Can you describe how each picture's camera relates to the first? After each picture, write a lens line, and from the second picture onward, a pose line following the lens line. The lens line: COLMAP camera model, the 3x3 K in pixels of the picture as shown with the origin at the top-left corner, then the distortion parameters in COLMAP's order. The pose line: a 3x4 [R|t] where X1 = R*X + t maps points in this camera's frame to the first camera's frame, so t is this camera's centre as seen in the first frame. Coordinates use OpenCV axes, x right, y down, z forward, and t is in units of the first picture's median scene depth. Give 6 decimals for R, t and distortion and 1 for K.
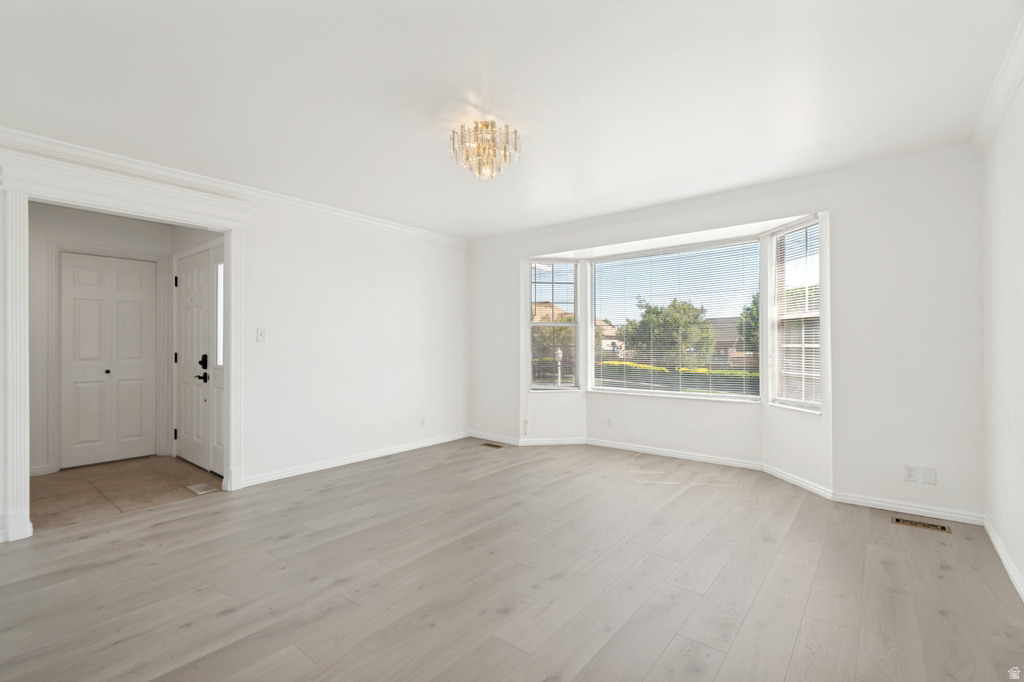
lens RADIAL K [[460.9, 0, 511.8], [0, 460.9, 341.6], [0, 0, 1]] dist [0.001492, -0.000498]
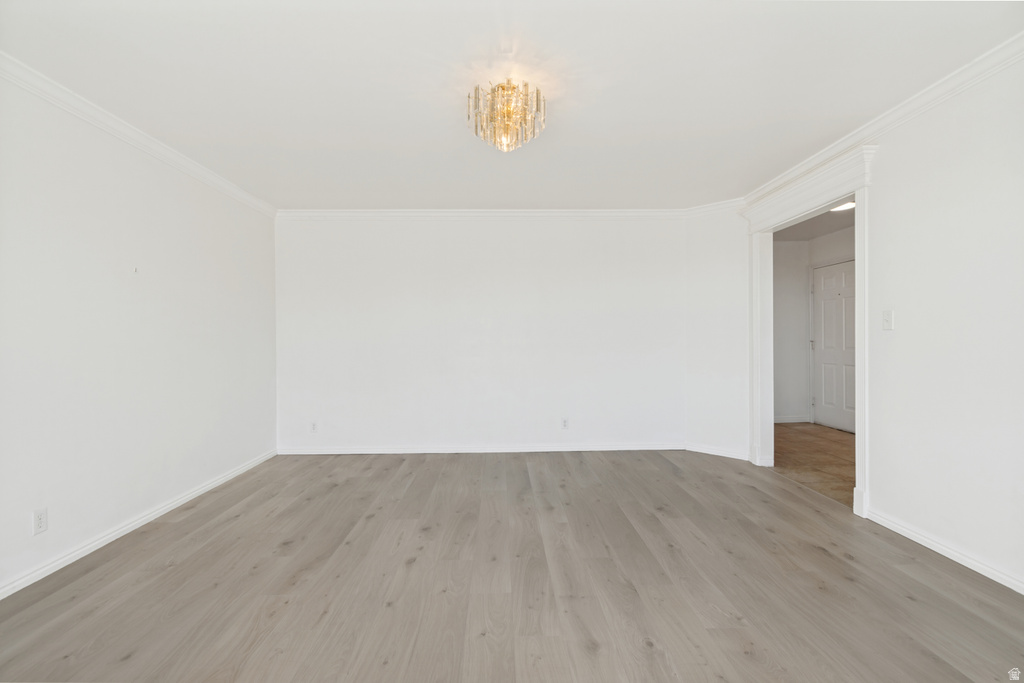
lens RADIAL K [[460.9, 0, 510.2], [0, 460.9, 339.2], [0, 0, 1]] dist [0.001492, -0.000498]
pose [[-0.764231, 0.011656, -0.644838, 0.471671], [0.012910, 0.999913, 0.002773, 0.008414], [0.644814, -0.006206, -0.764315, 1.550975]]
